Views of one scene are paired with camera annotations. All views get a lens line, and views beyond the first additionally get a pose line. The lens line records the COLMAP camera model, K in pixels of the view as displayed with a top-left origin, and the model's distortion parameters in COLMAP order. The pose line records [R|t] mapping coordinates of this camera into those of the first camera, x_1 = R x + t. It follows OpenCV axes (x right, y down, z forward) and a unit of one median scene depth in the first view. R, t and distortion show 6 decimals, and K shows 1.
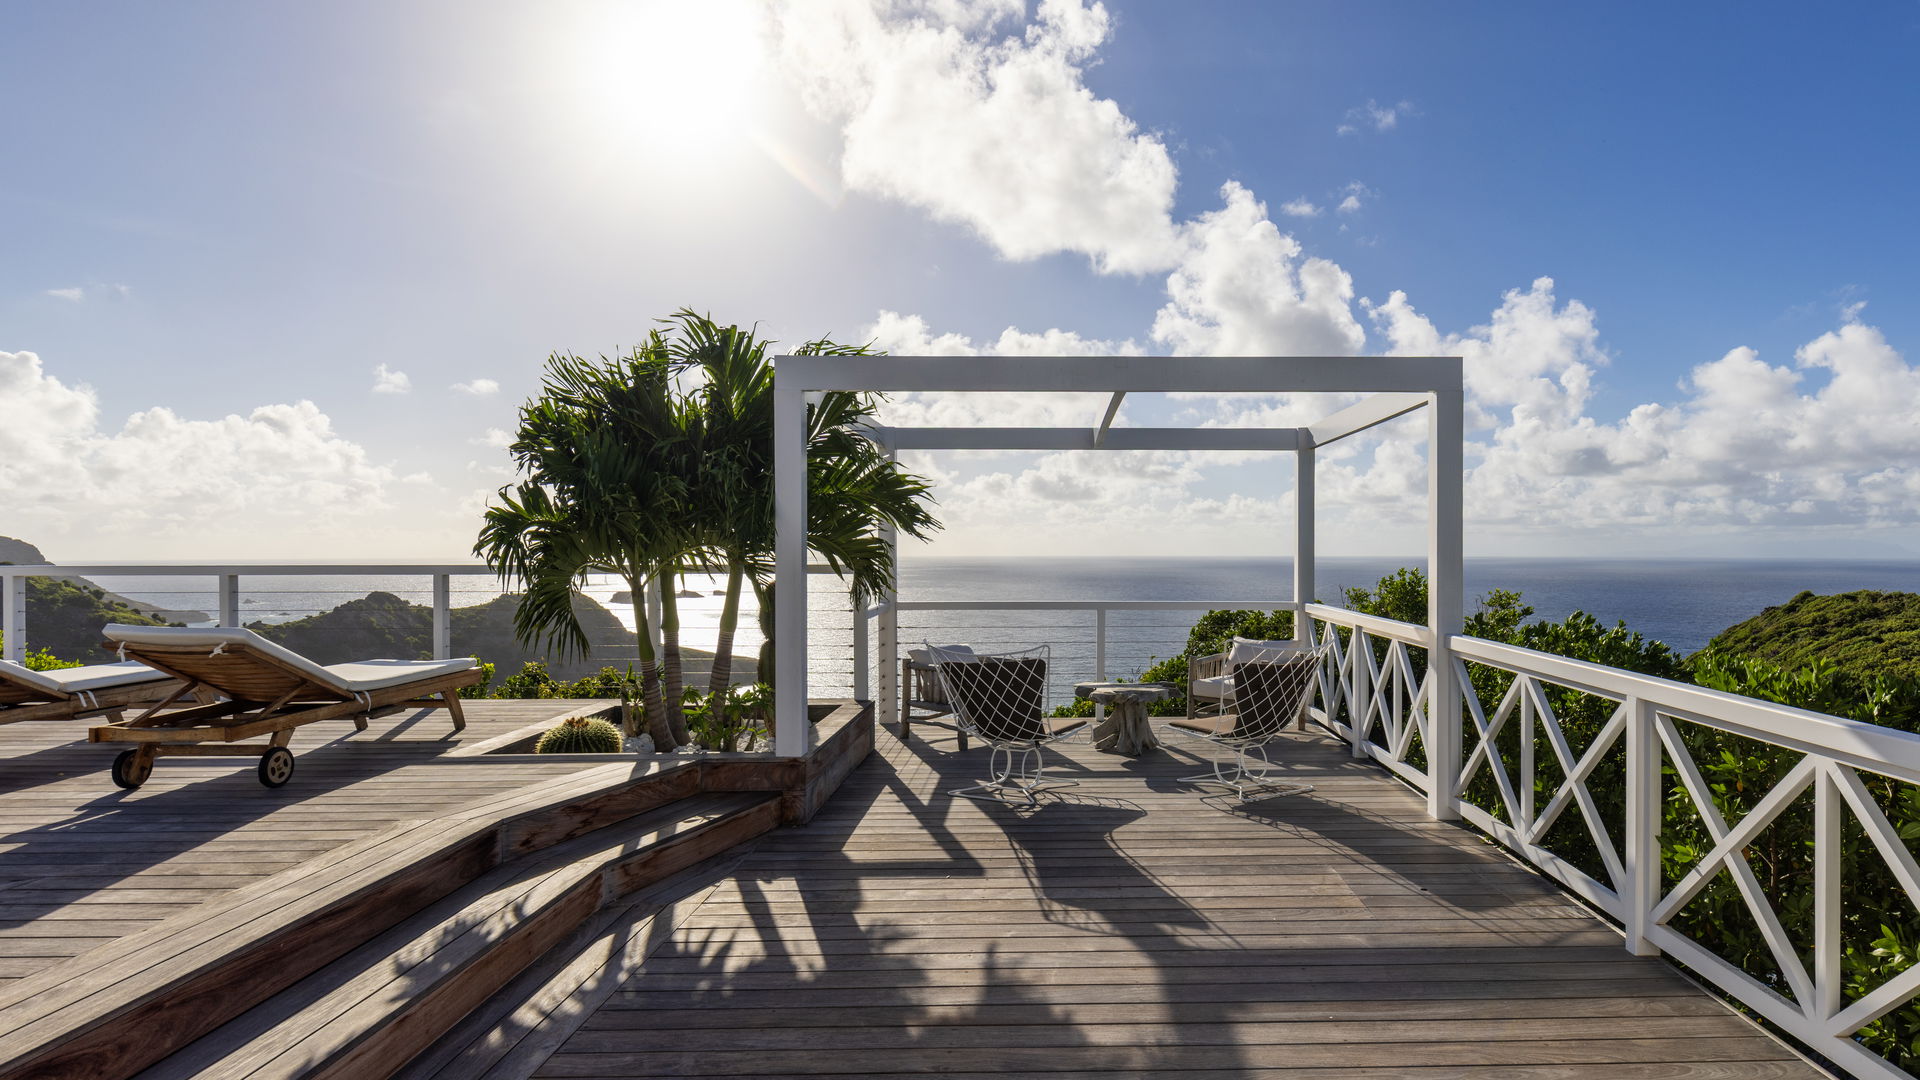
lens RADIAL K [[1095.4, 0, 960.8], [0, 1095.4, 566.7], [0, 0, 1]] dist [-0.003004, -0.000406]
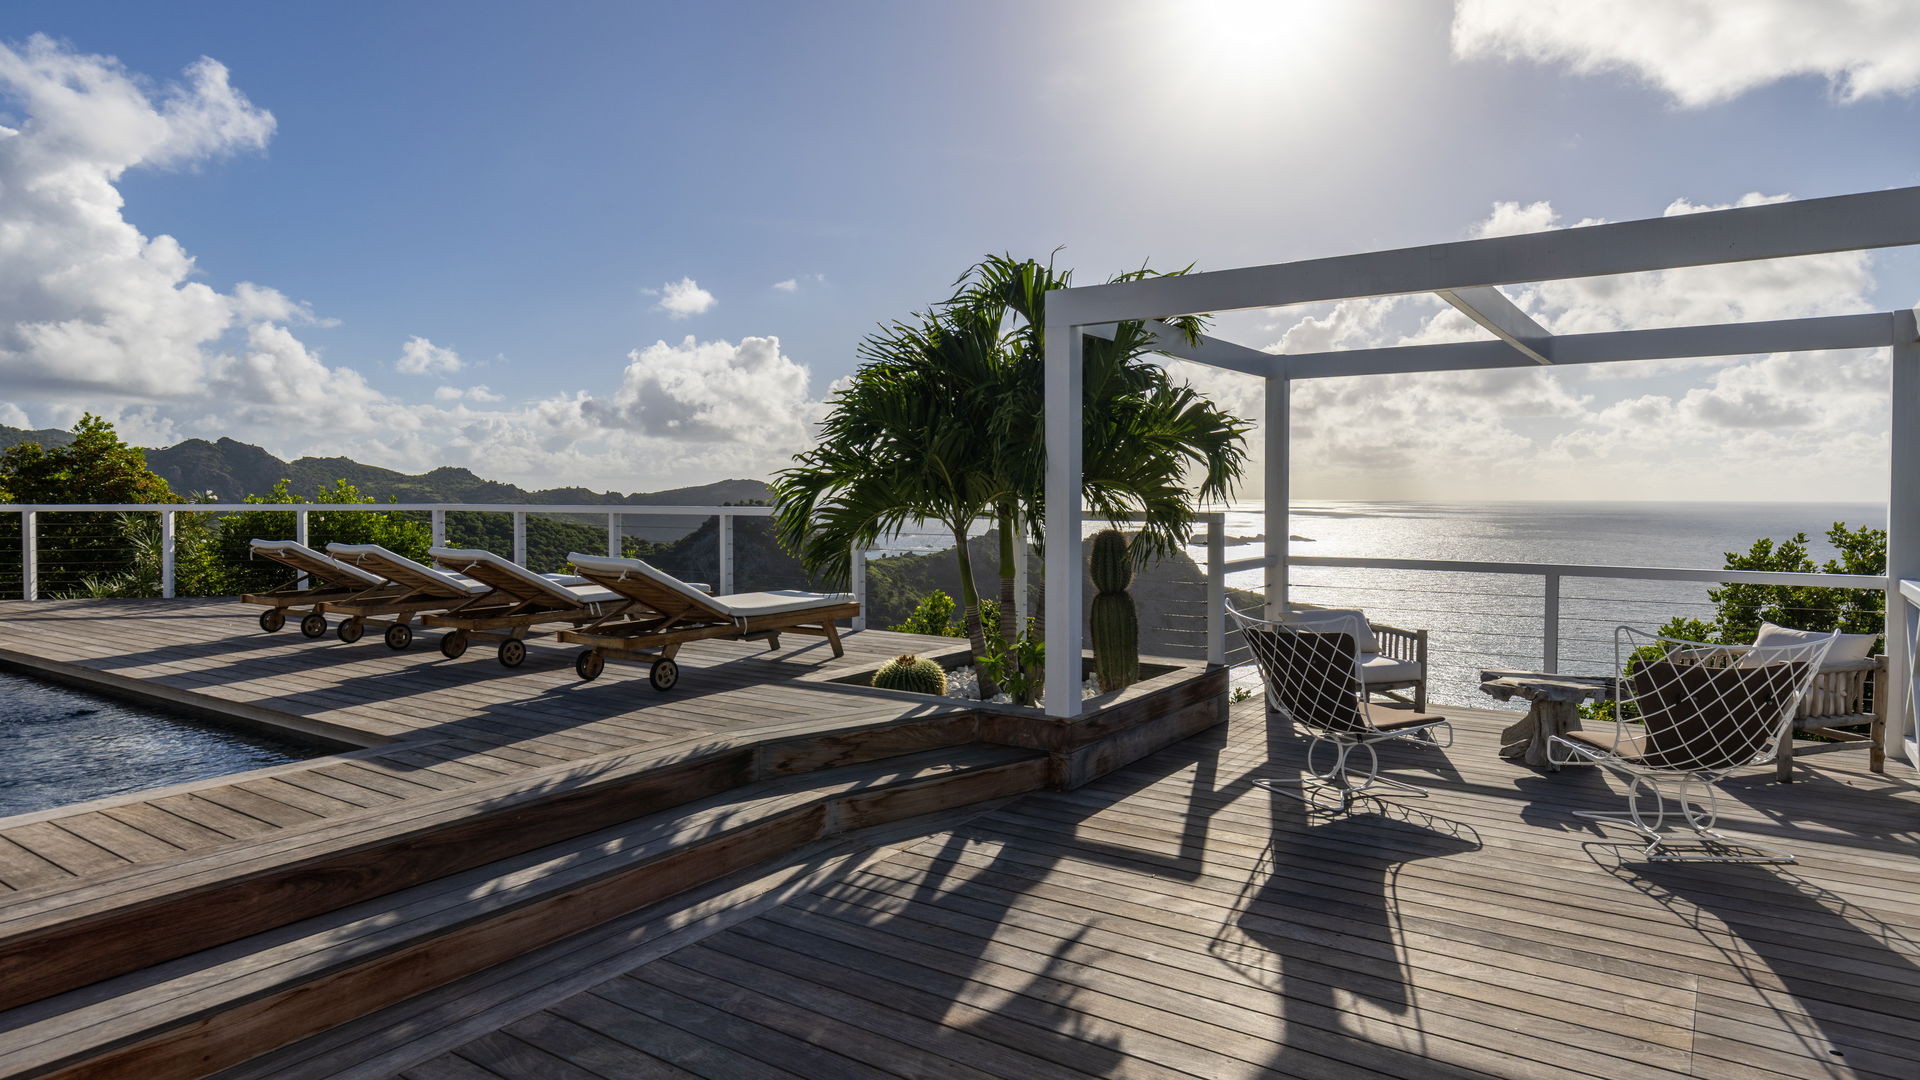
lens RADIAL K [[1117.0, 0, 960.0], [0, 1117.0, 540.0], [0, 0, 1]] dist [0.008784, 0.000360]
pose [[0.813461, 0.026980, -0.580993, 0.328643], [-0.010376, 0.999438, 0.031883, -0.007183], [0.581526, -0.019907, 0.813284, 0.176342]]
